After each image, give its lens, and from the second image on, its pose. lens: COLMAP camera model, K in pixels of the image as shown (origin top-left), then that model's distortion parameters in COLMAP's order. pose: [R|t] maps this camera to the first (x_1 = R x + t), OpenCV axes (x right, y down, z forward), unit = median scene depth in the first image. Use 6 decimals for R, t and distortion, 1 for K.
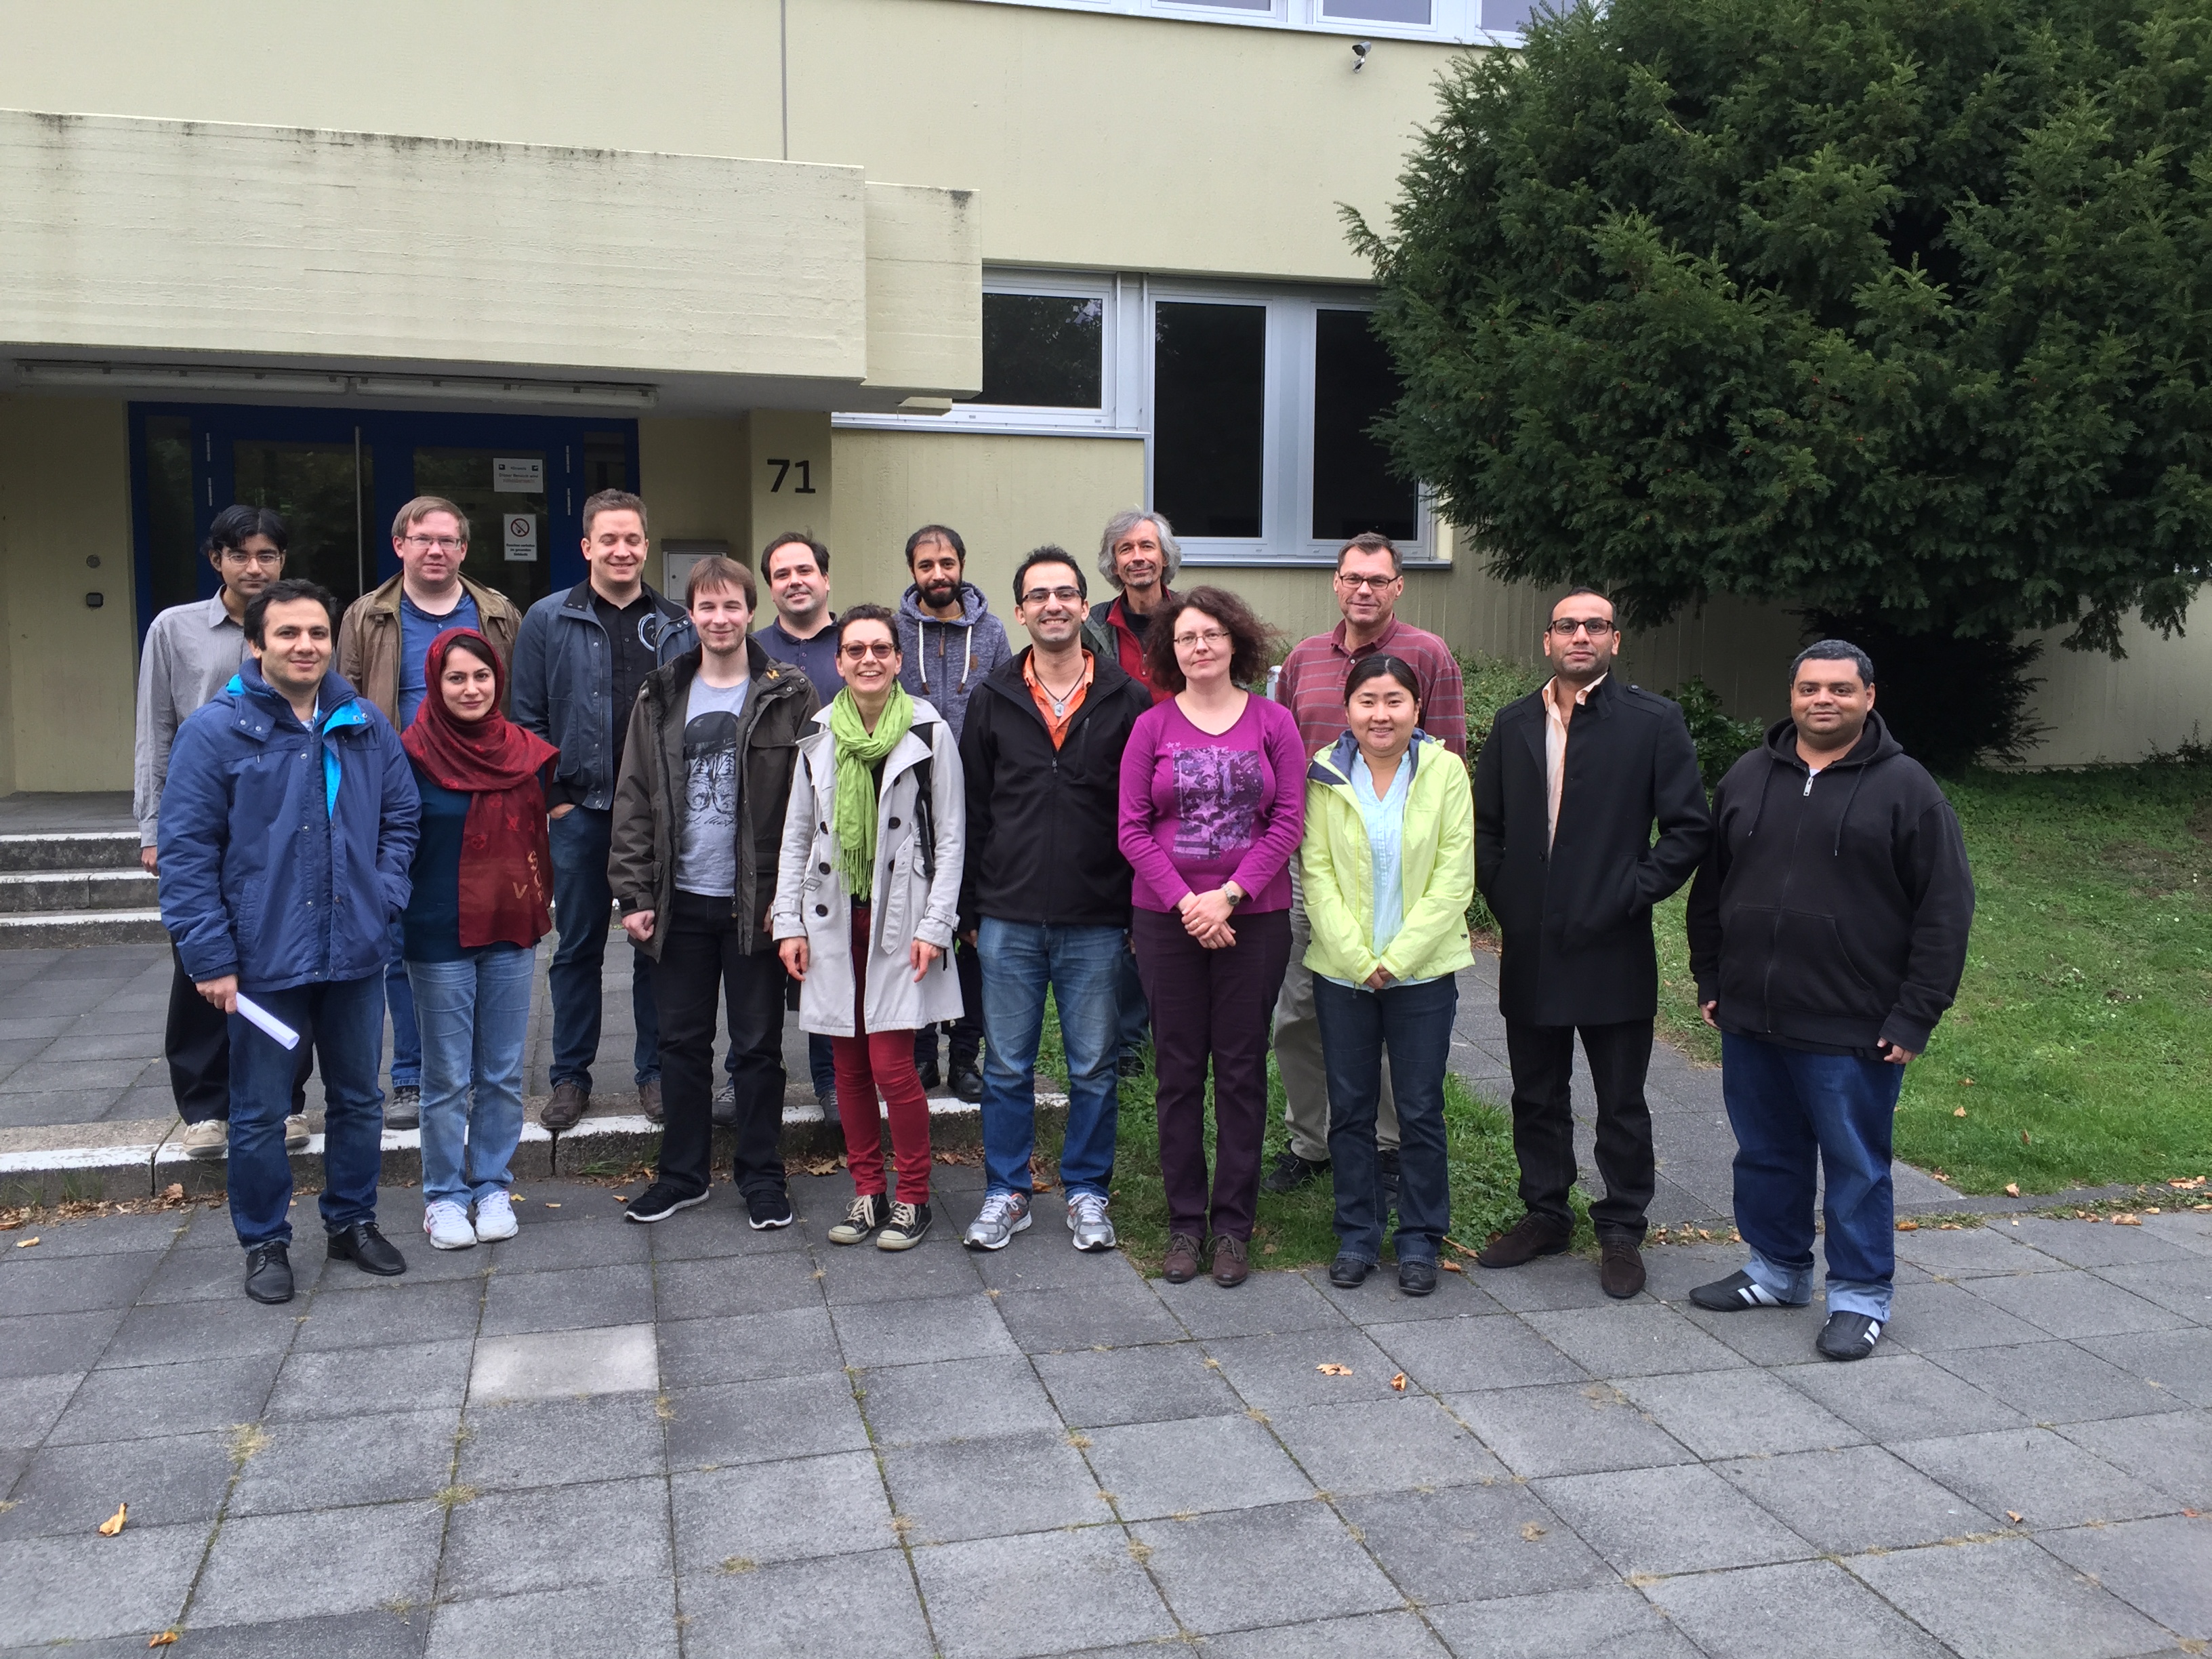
lens RADIAL K [[1867.0, 0, 1106.0], [0, 1867.0, 829.5], [0, 0, 1]] dist [0.071851, -0.070321]
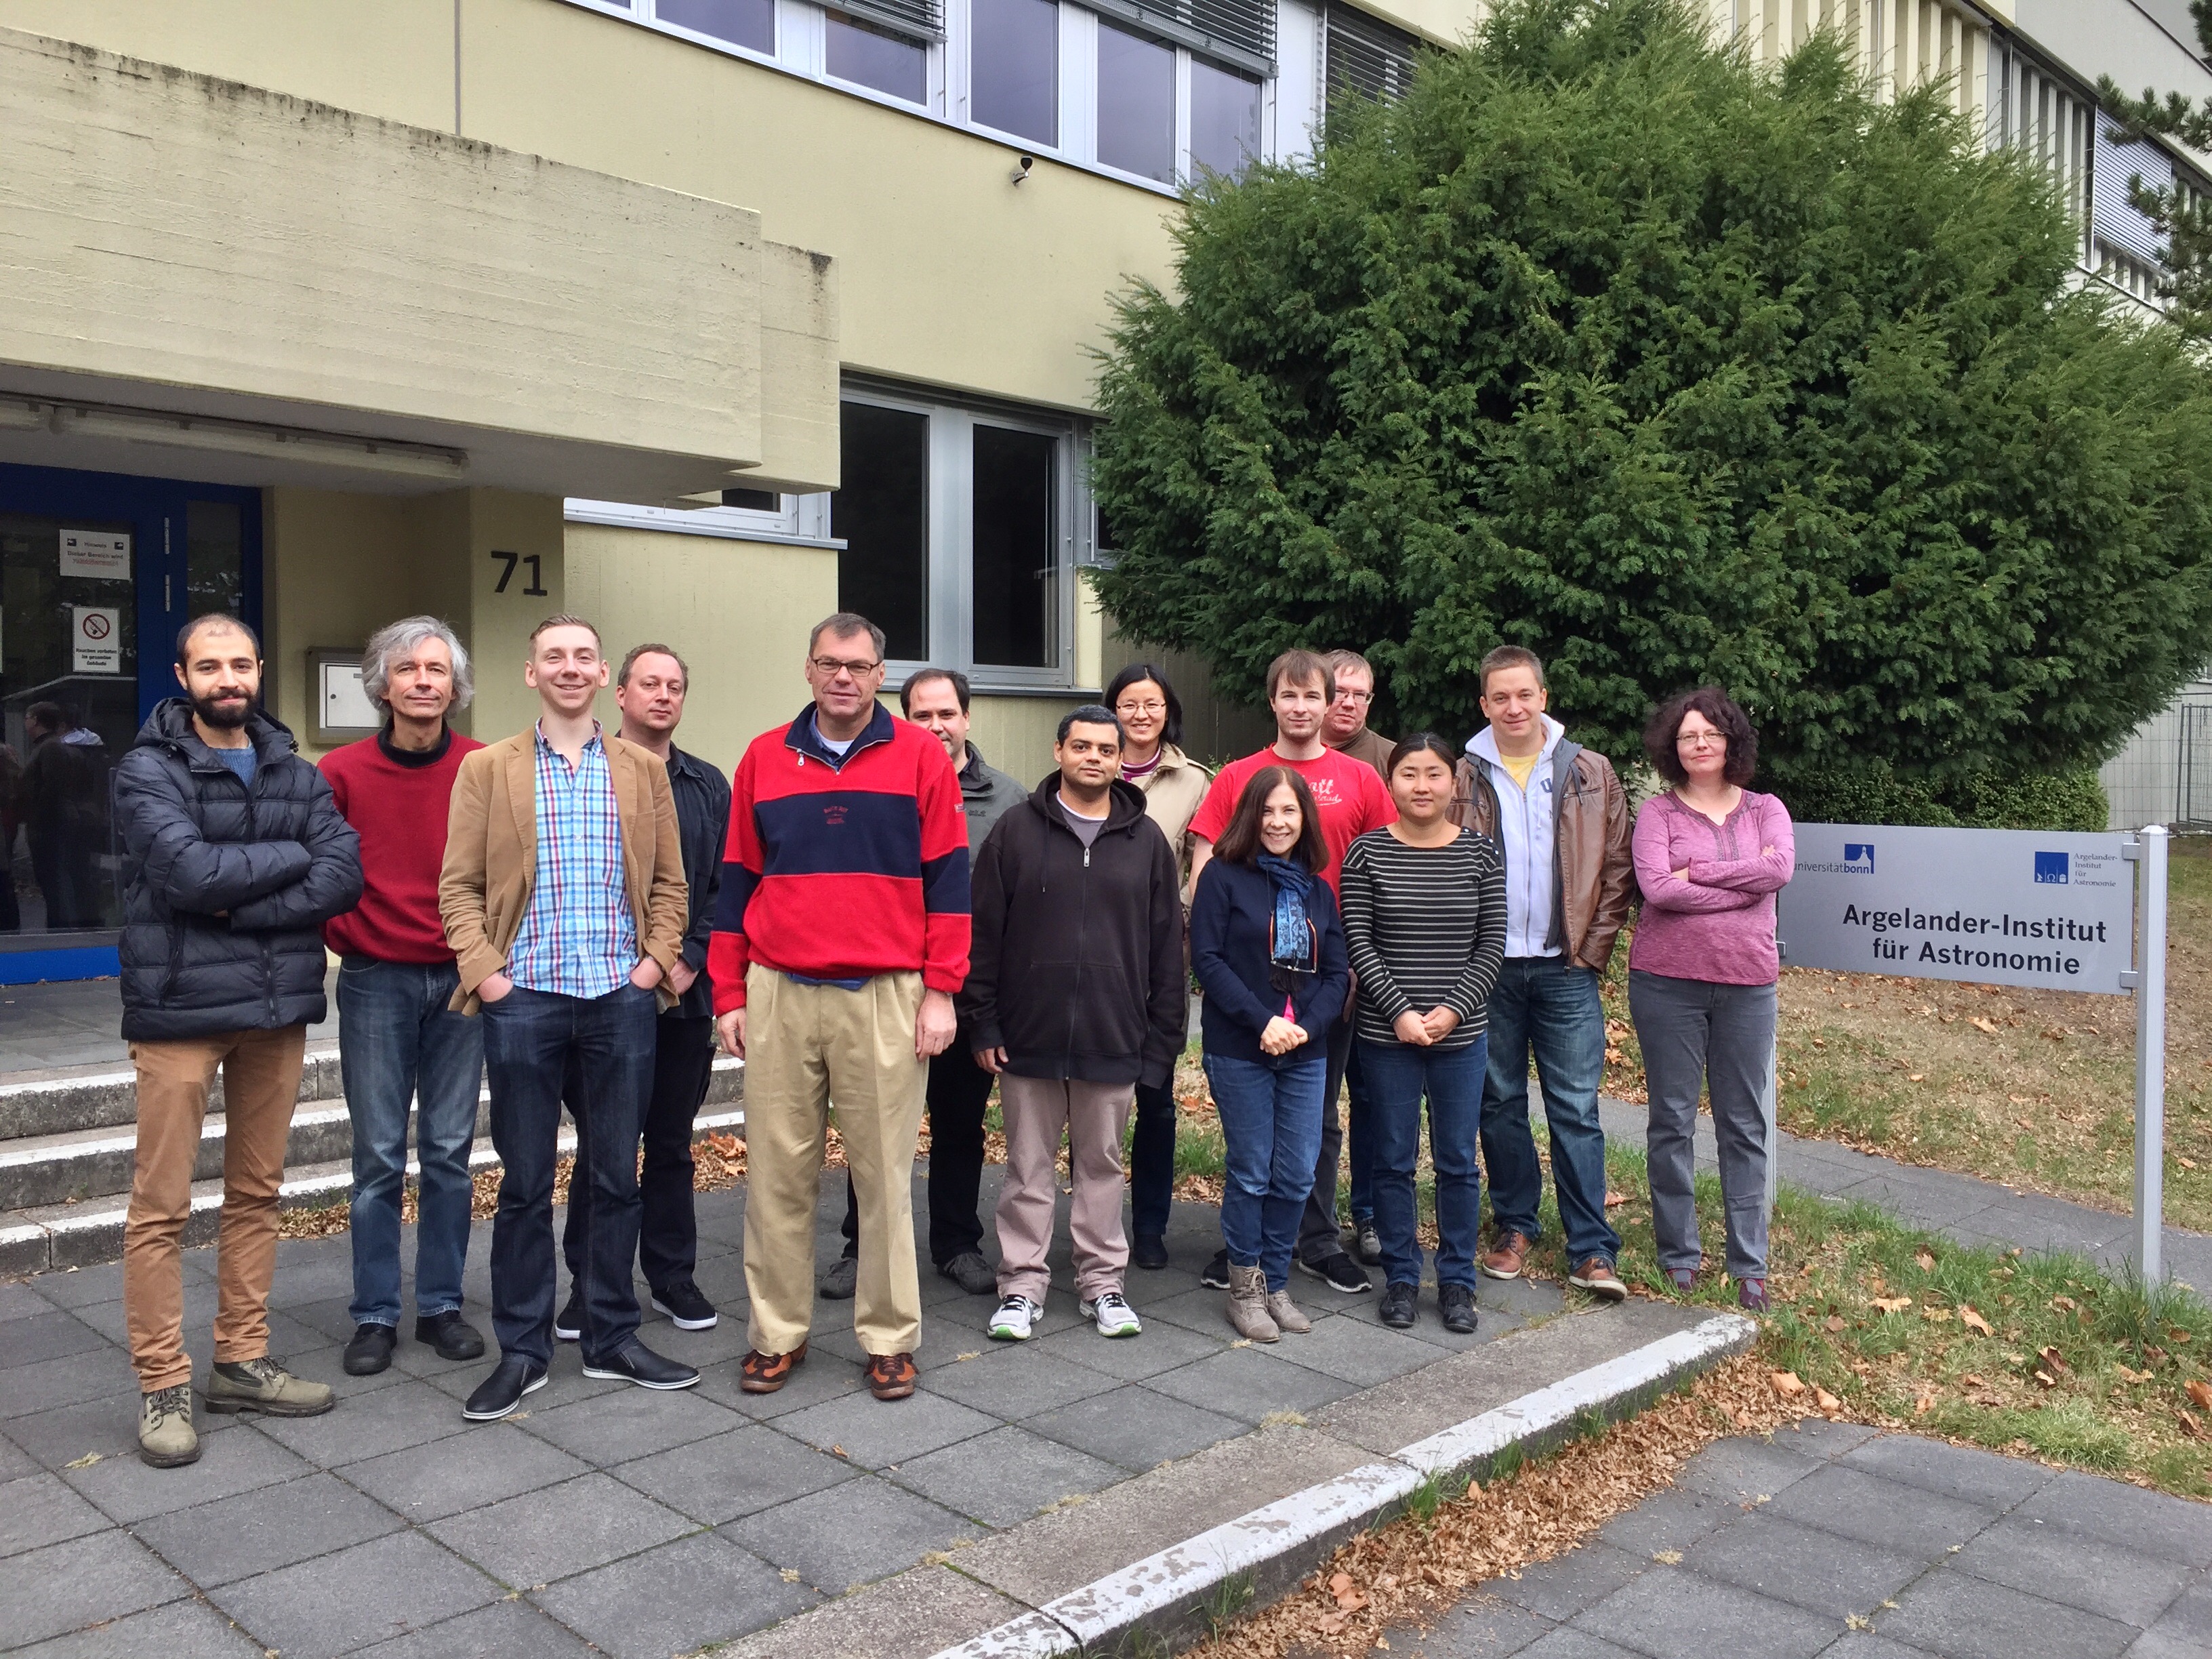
lens RADIAL K [[1867.0, 0, 1106.0], [0, 1867.0, 829.5], [0, 0, 1]] dist [0.071851, -0.070321]
pose [[0.865181, -0.023141, 0.500926, -0.430818], [0.055774, 0.997177, -0.050265, -0.031125], [-0.498349, 0.071427, 0.864029, 0.232926]]
